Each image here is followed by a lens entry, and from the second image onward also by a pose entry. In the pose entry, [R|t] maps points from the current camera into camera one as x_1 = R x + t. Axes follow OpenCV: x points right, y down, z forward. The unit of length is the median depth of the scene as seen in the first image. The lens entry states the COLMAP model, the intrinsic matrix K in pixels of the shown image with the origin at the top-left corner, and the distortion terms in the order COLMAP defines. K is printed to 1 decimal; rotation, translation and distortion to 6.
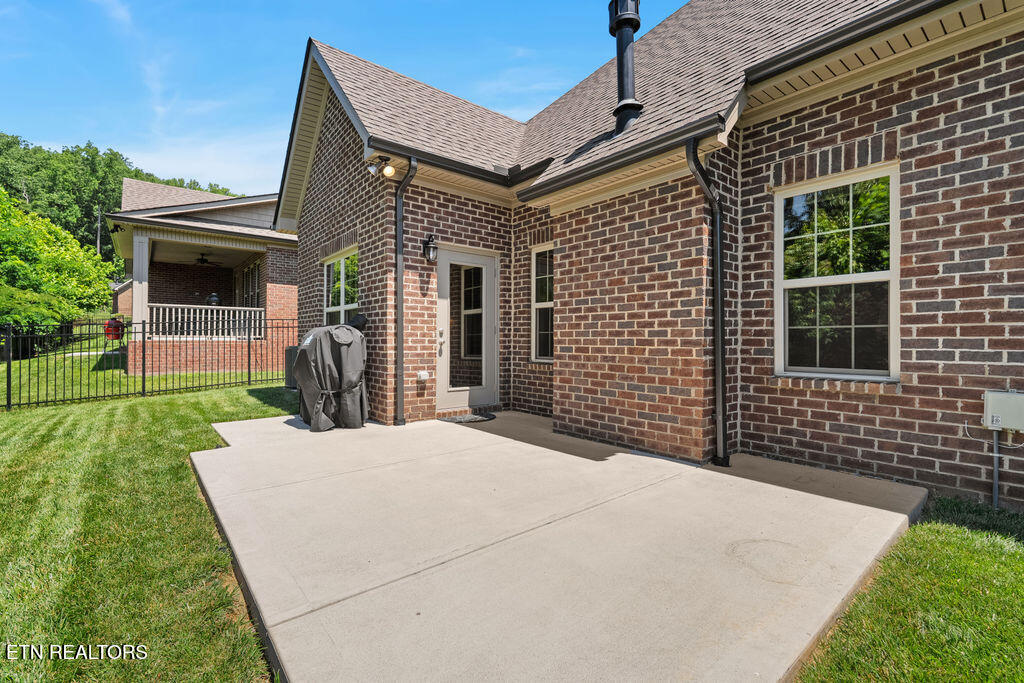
lens RADIAL K [[456.1, 0, 511.6], [0, 456.1, 338.1], [0, 0, 1]] dist [-0.001605, 0.001168]
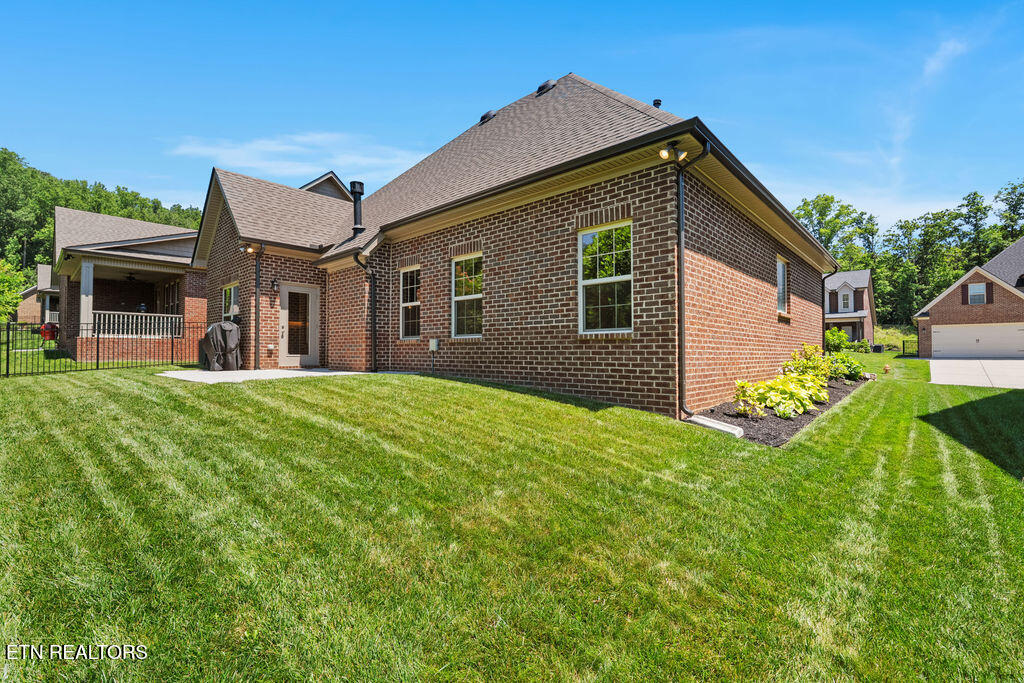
lens RADIAL K [[456.1, 0, 508.5], [0, 456.1, 341.7], [0, 0, 1]] dist [-0.001605, 0.001168]
pose [[0.991241, -0.000125, 0.132067, 0.557885], [0.002324, 0.999861, -0.016503, 0.089068], [-0.132047, 0.016665, 0.991103, -1.097424]]
